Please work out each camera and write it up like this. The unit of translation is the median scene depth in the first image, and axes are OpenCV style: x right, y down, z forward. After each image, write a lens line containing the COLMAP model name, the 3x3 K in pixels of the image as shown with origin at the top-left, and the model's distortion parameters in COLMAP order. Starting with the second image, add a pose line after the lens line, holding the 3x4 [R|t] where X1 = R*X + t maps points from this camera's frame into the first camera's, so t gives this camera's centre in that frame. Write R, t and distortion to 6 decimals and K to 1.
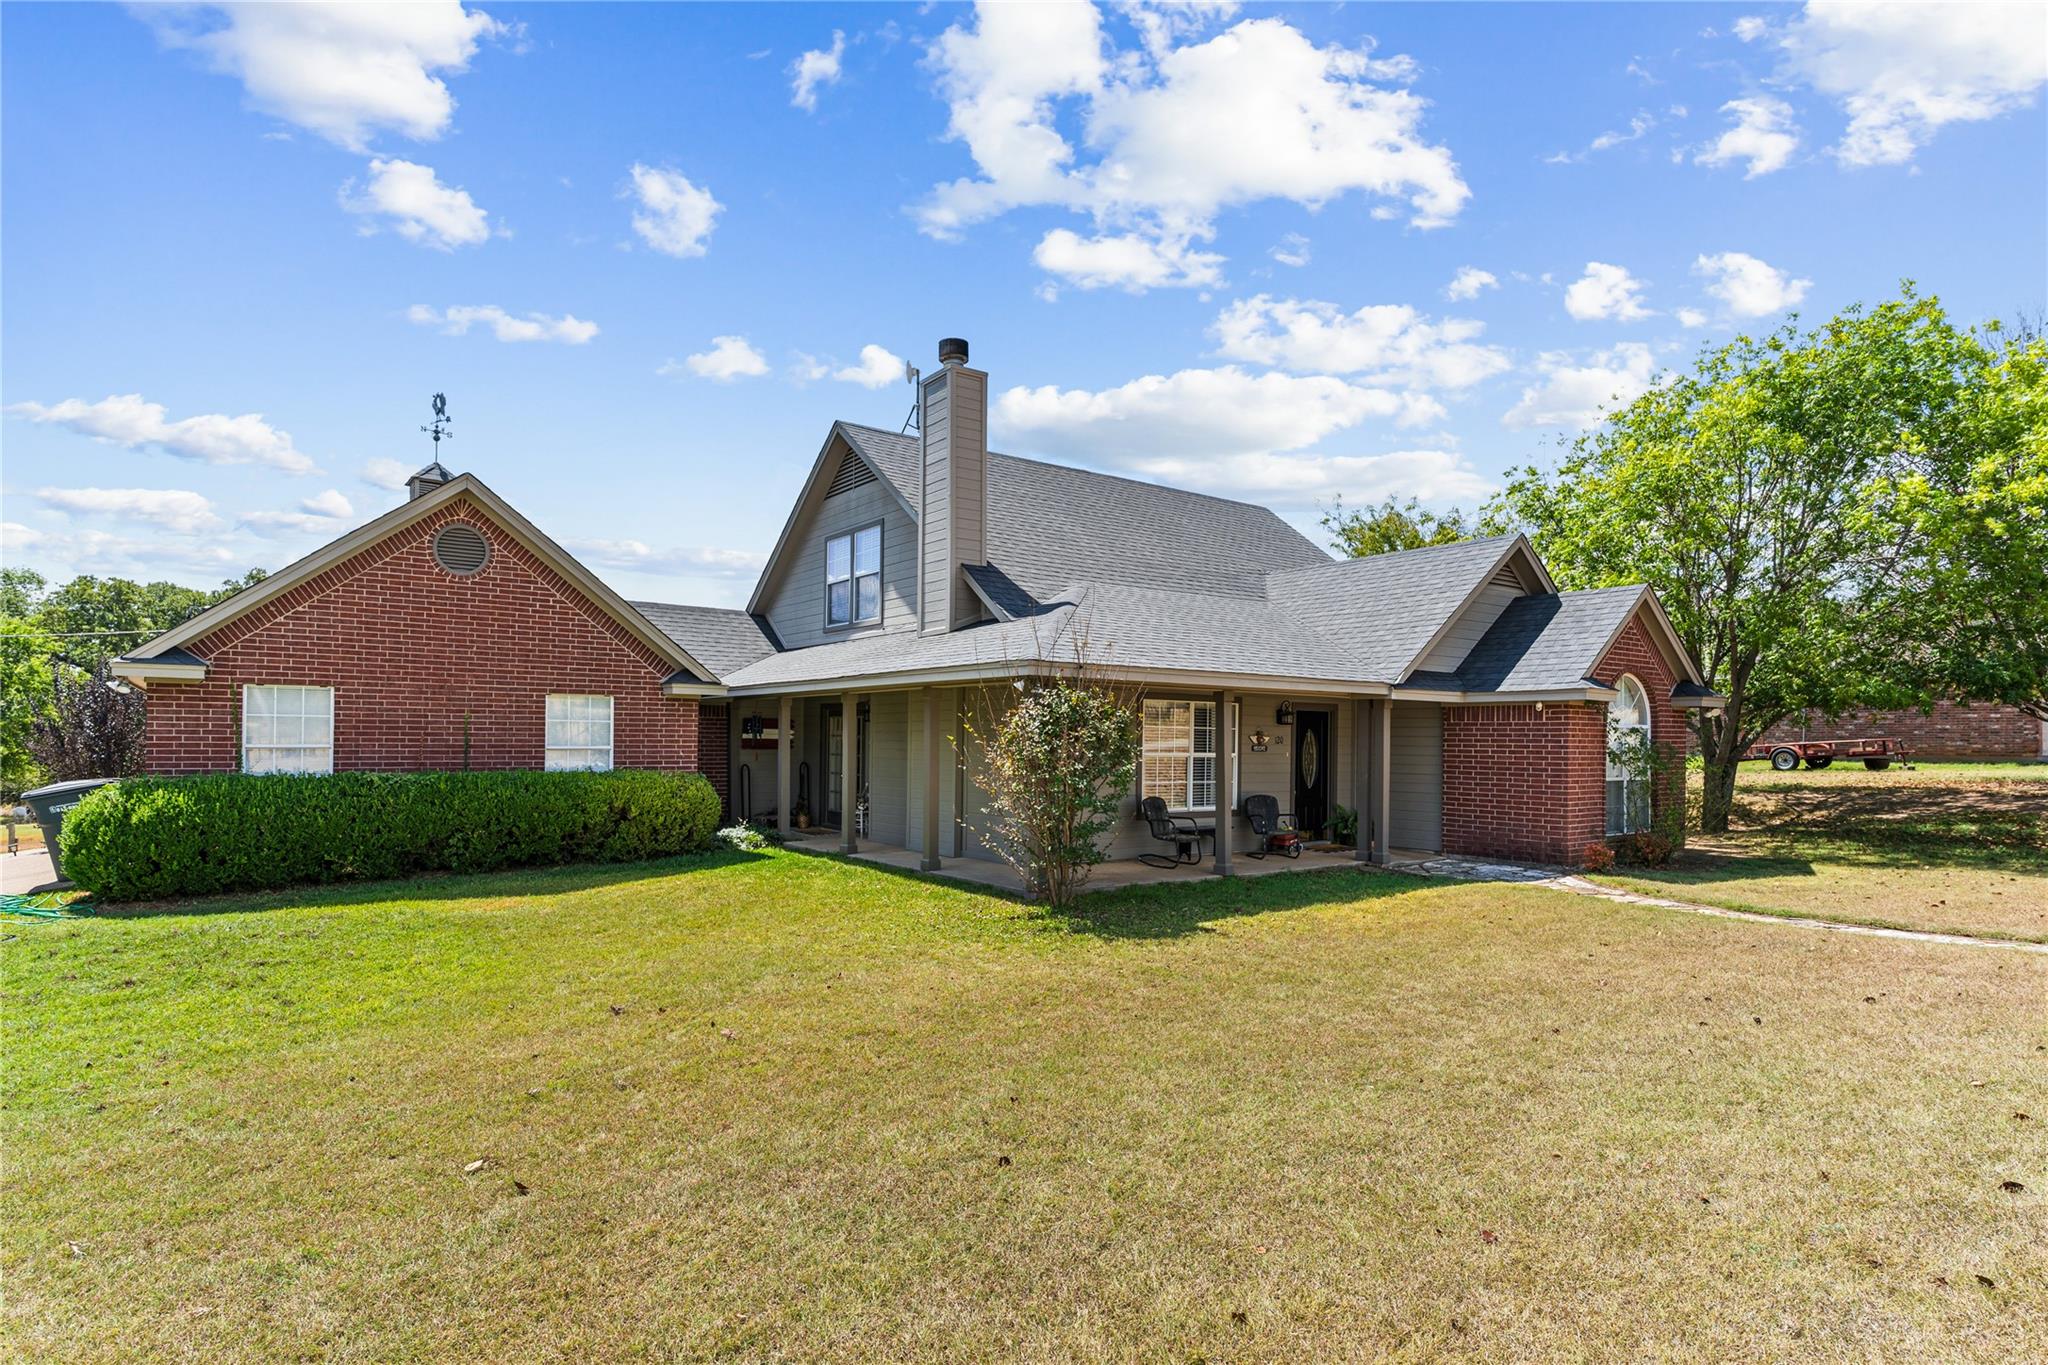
lens RADIAL K [[1057.1, 0, 1024.0], [0, 1057.1, 682.5], [0, 0, 1]] dist [-0.000982, -0.000160]
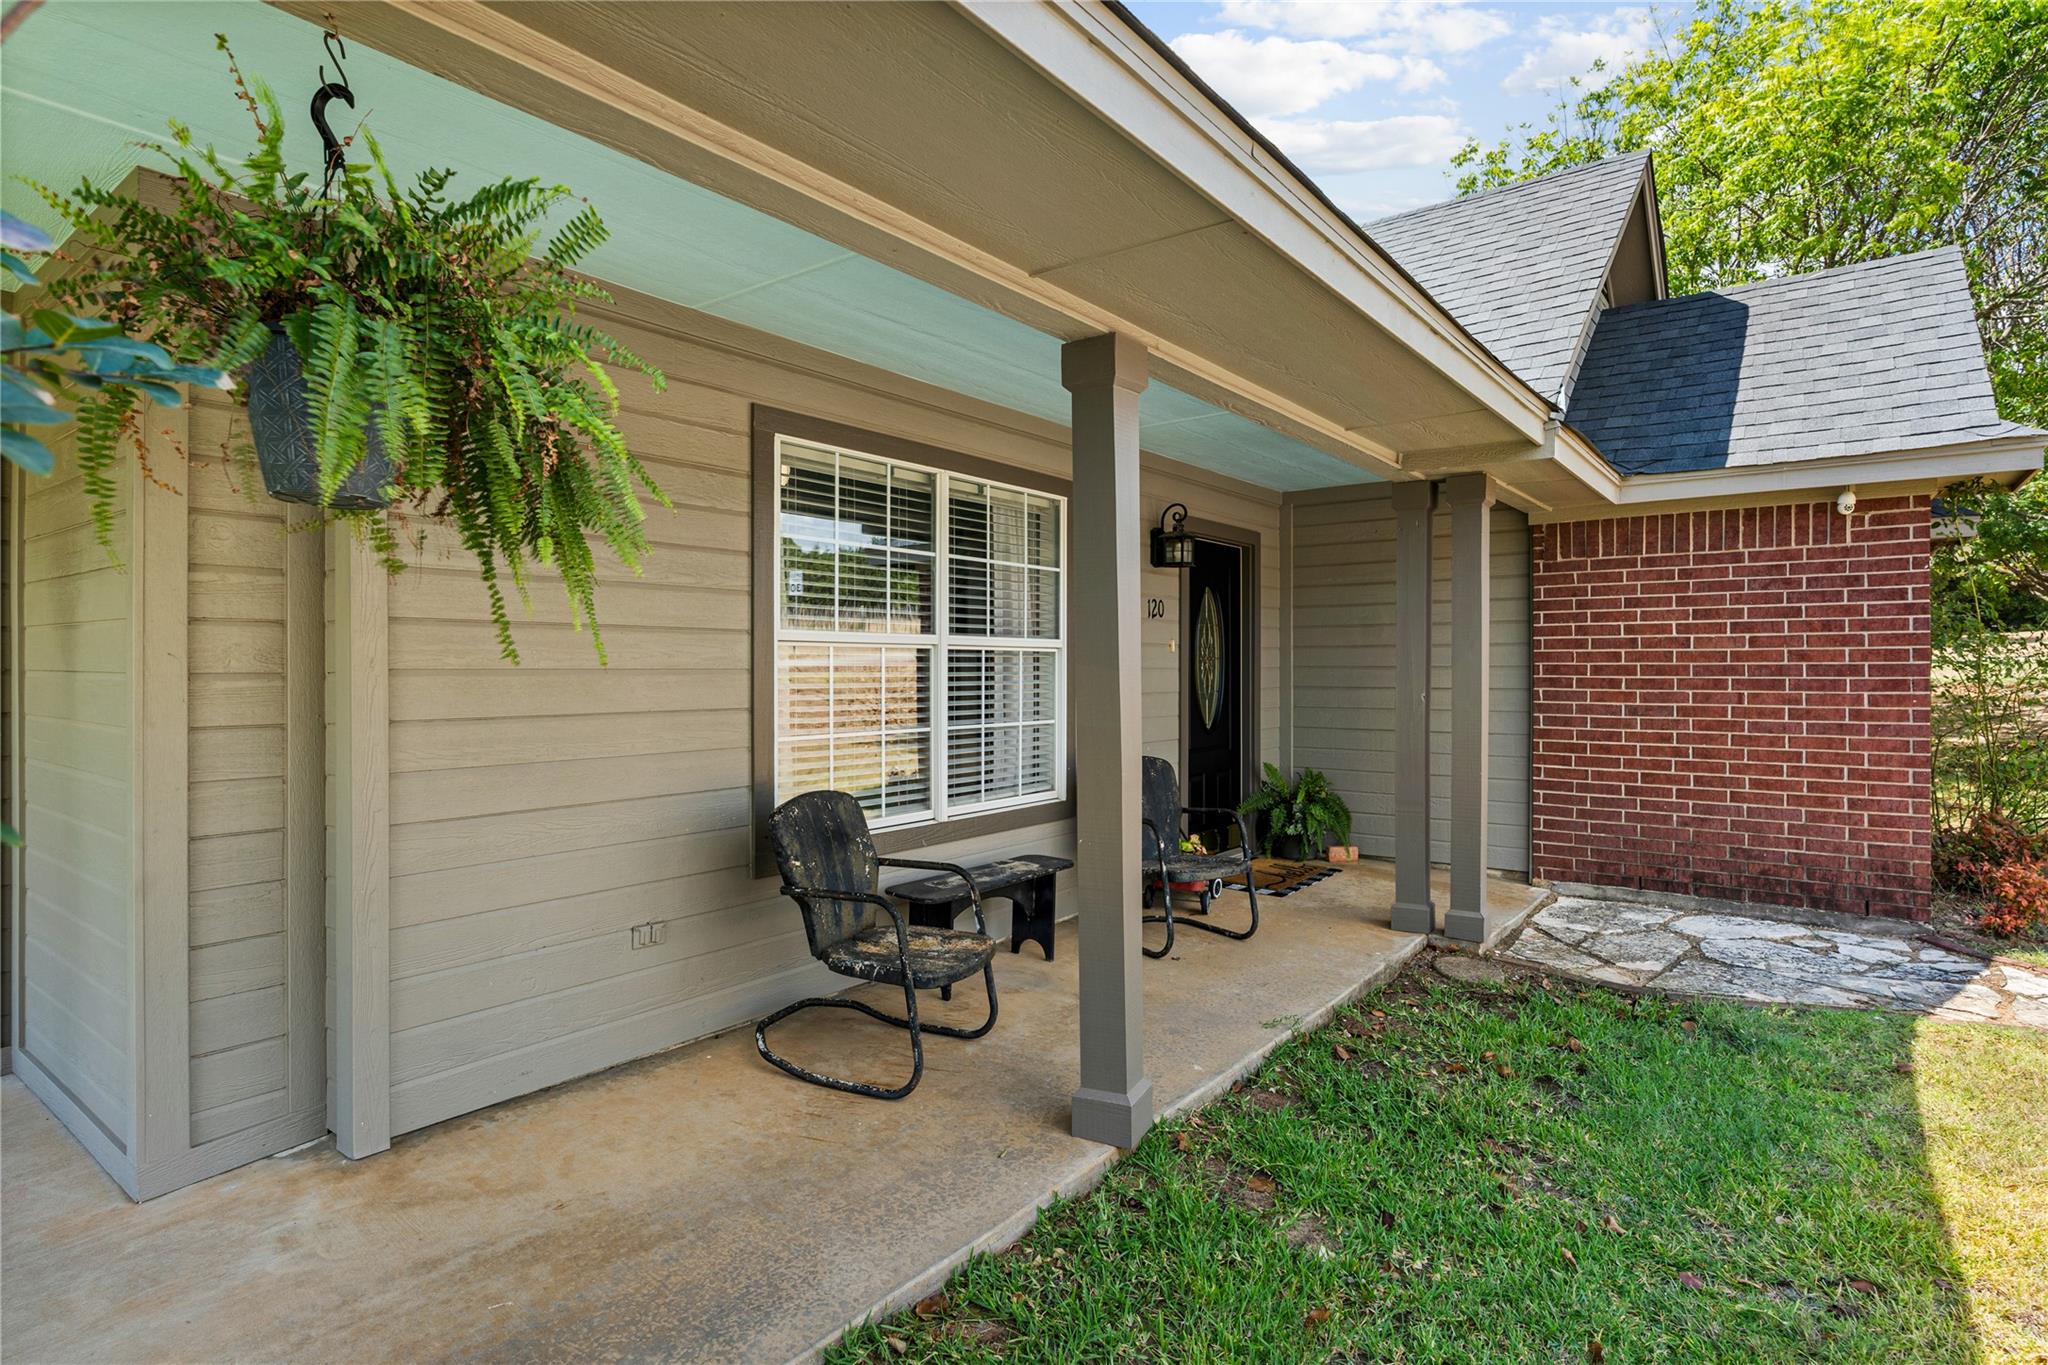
lens RADIAL K [[1057.1, 0, 1024.0], [0, 1057.1, 682.5], [0, 0, 1]] dist [-0.000982, -0.000160]
pose [[0.959714, -0.019896, 0.280274, 0.092186], [-0.000441, 0.997382, 0.072311, 0.057048], [-0.280979, -0.069521, 0.957193, 0.685444]]
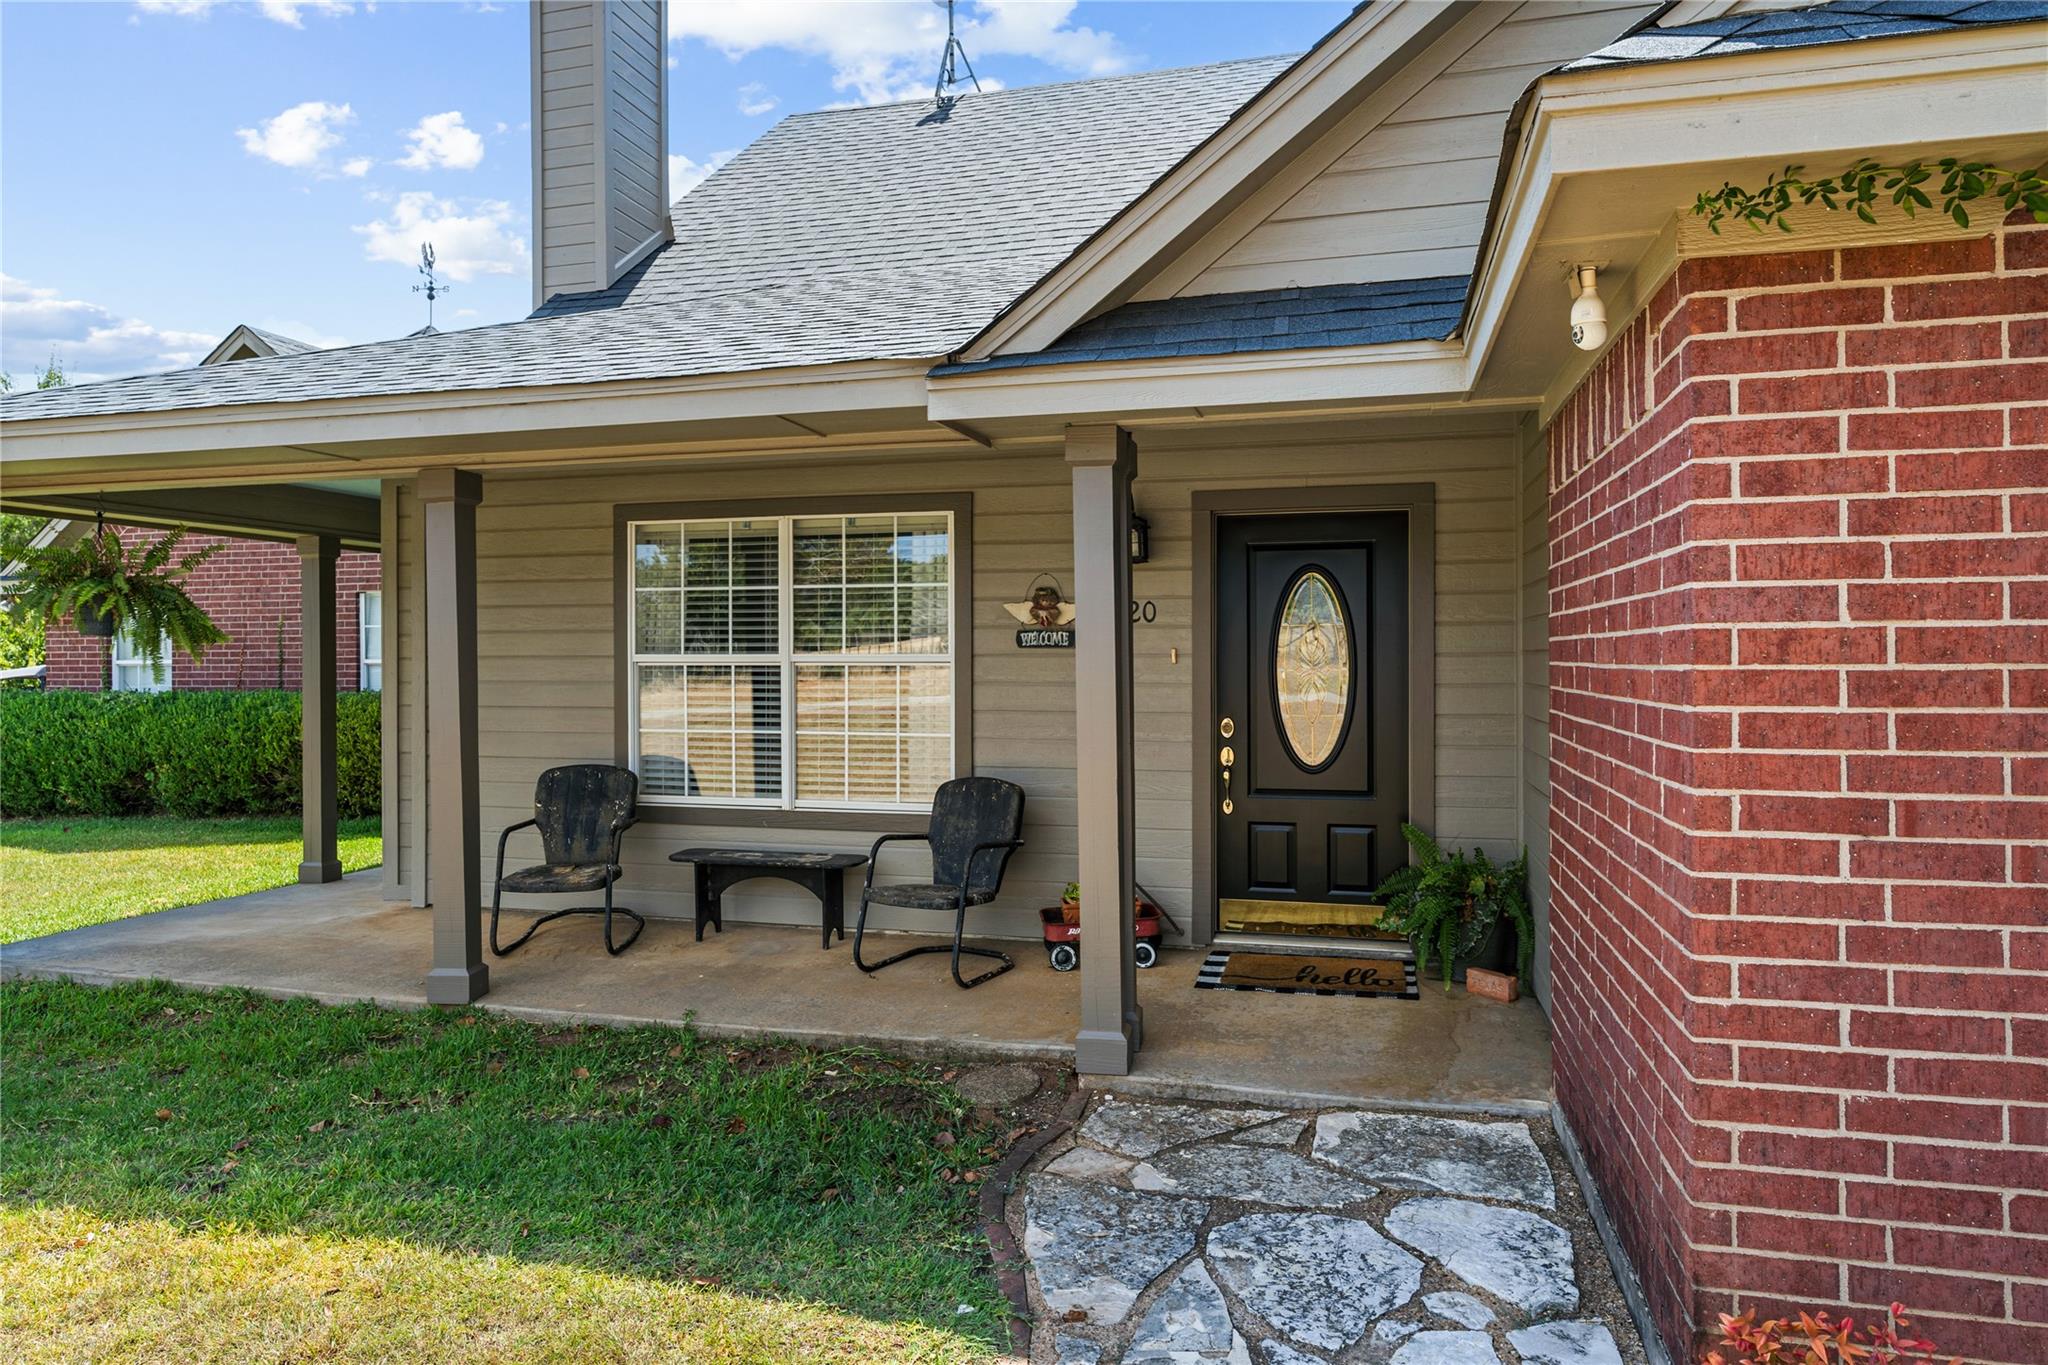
lens RADIAL K [[1267.5, 0, 1024.0], [0, 1267.5, 682.5], [0, 0, 1]] dist [0.001198, 0.000130]
pose [[0.627033, -0.003279, -0.778986, 0.557845], [0.057173, 0.997488, 0.041822, 0.061889], [0.776892, -0.070761, 0.625645, 0.777624]]
